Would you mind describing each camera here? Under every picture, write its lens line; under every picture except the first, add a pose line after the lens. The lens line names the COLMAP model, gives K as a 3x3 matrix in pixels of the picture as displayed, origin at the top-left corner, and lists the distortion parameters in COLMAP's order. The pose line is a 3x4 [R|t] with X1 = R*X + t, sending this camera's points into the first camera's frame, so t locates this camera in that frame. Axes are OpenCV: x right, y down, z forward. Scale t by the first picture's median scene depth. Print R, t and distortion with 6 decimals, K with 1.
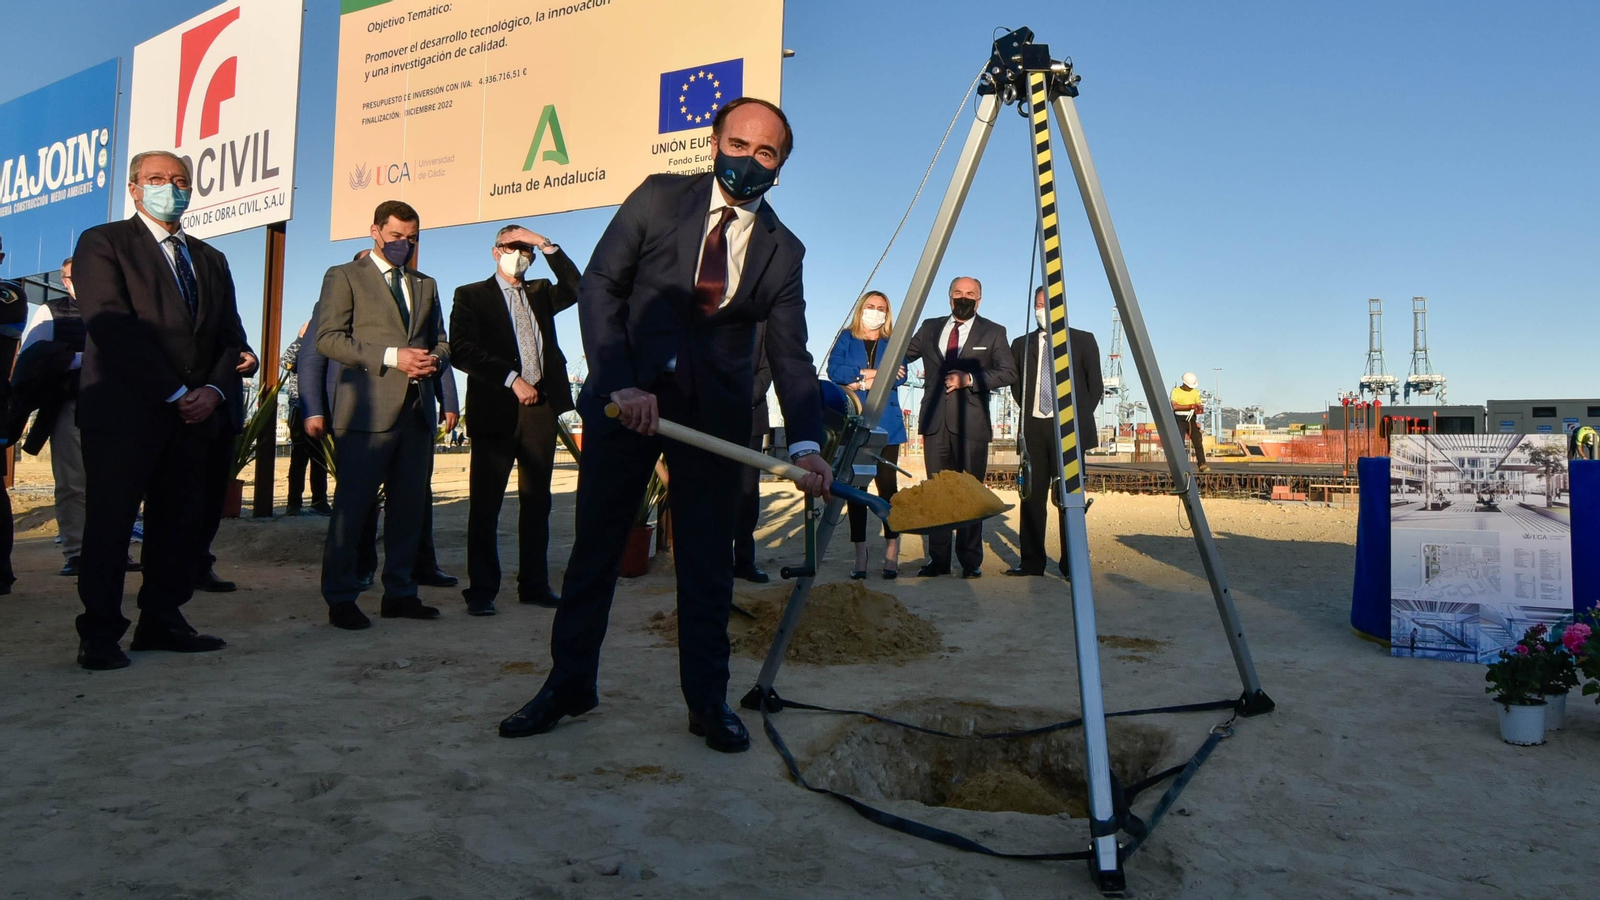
lens RADIAL K [[1039.9, 0, 943.3], [0, 1039.9, 408.6], [0, 0, 1]] dist [-0.029603, 0.002230]
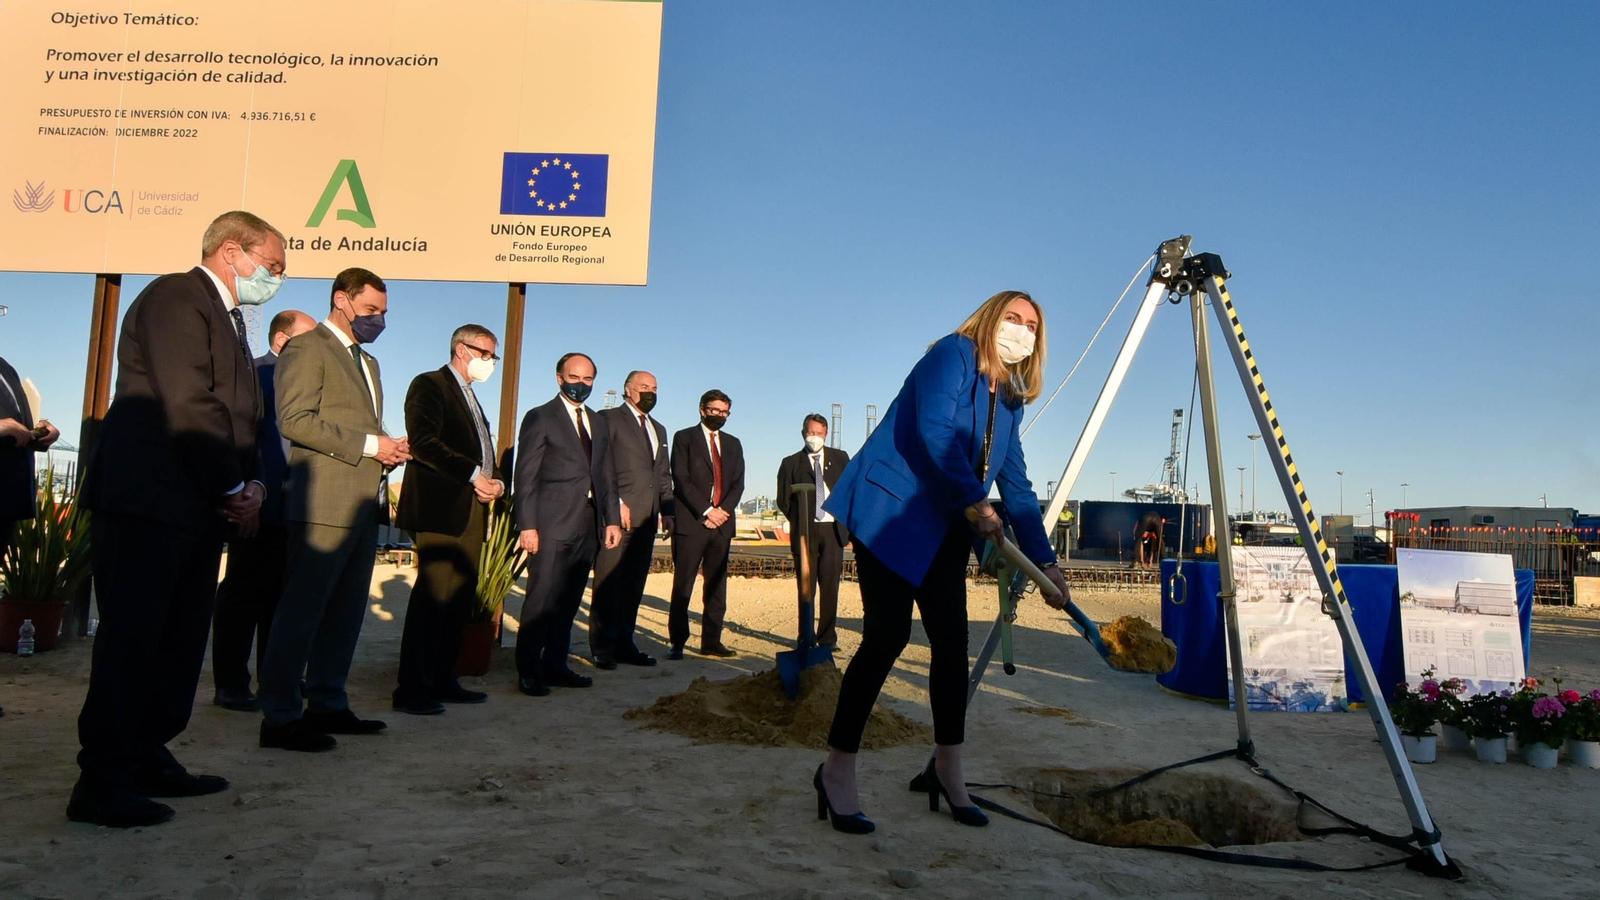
lens RADIAL K [[966.4, 0, 884.4], [0, 966.4, 489.4], [0, 0, 1]] dist [-0.027317, 0.004392]
pose [[0.901188, 0.037648, 0.431790, -0.332809], [-0.036188, 0.999278, -0.011599, -0.011530], [-0.431914, -0.005172, 0.901900, 0.037325]]
